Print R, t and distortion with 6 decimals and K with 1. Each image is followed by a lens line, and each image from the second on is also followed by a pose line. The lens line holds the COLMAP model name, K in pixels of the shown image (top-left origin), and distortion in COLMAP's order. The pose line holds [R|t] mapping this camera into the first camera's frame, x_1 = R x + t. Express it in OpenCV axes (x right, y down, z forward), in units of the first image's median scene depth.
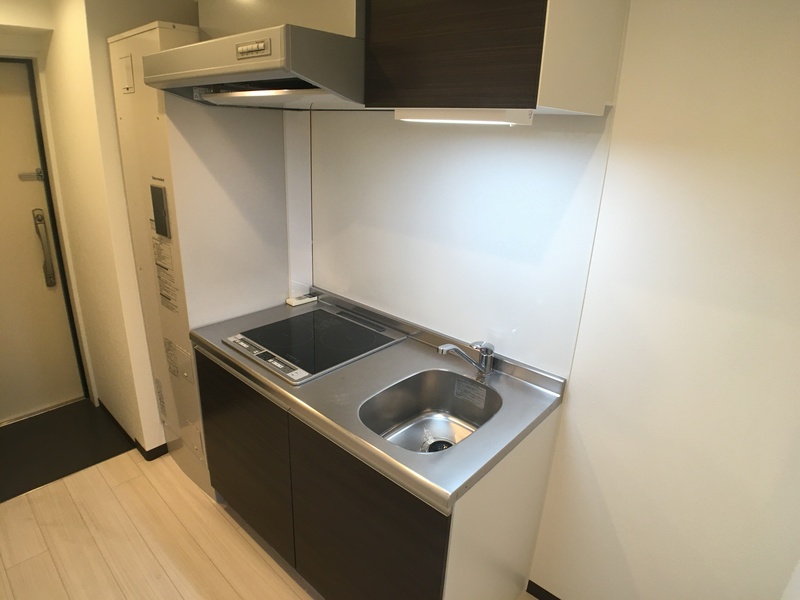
lens RADIAL K [[474.7, 0, 400.0], [0, 474.7, 300.0], [0, 0, 1]] dist [-0.066804, -0.001220]
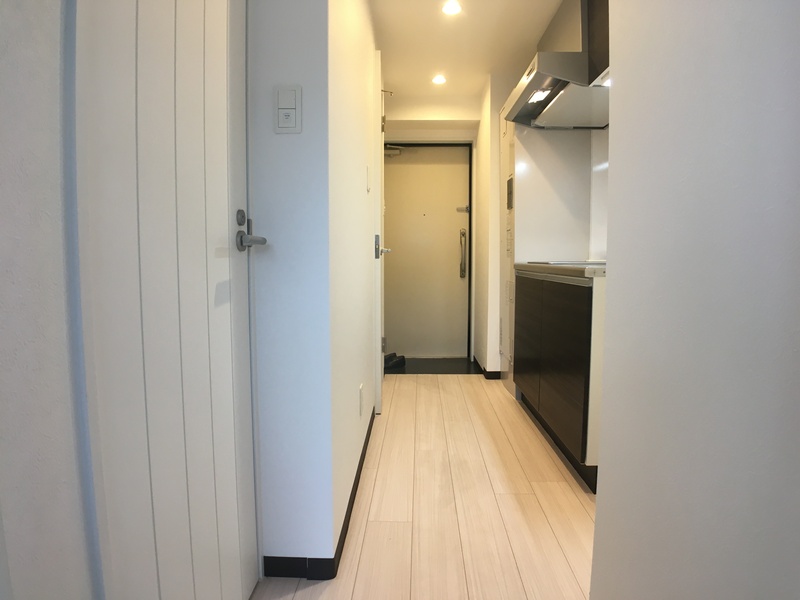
lens RADIAL K [[474.7, 0, 400.0], [0, 474.7, 300.0], [0, 0, 1]] dist [-0.066804, -0.001220]
pose [[0.645937, 0.017048, -0.763201, 0.512309], [-0.223908, 0.960011, -0.168060, 0.520852], [0.729816, 0.279443, 0.623924, -0.253059]]
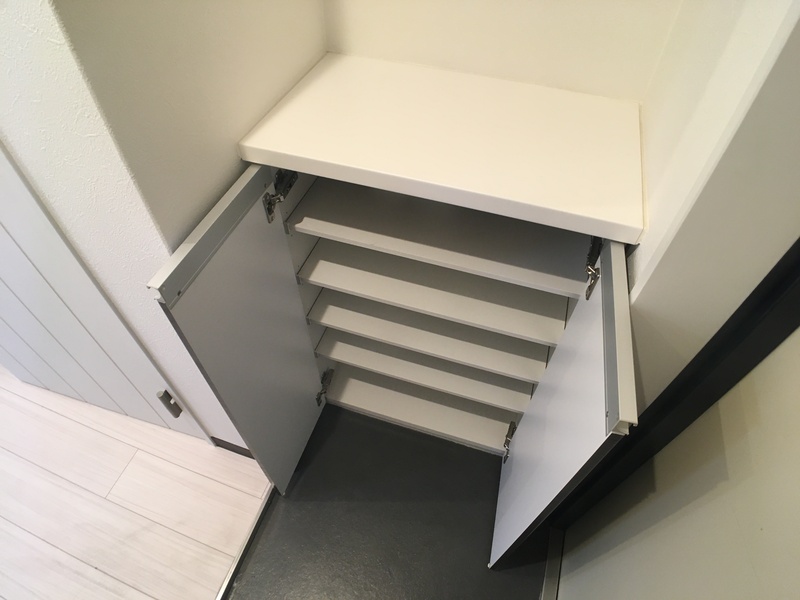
lens RADIAL K [[474.7, 0, 400.0], [0, 474.7, 300.0], [0, 0, 1]] dist [-0.066804, -0.001220]
pose [[-0.914253, 0.278238, -0.294490, -1.036902], [-0.178688, 0.375438, 0.909460, -0.260441], [0.363609, 0.884098, -0.293528, 1.052755]]
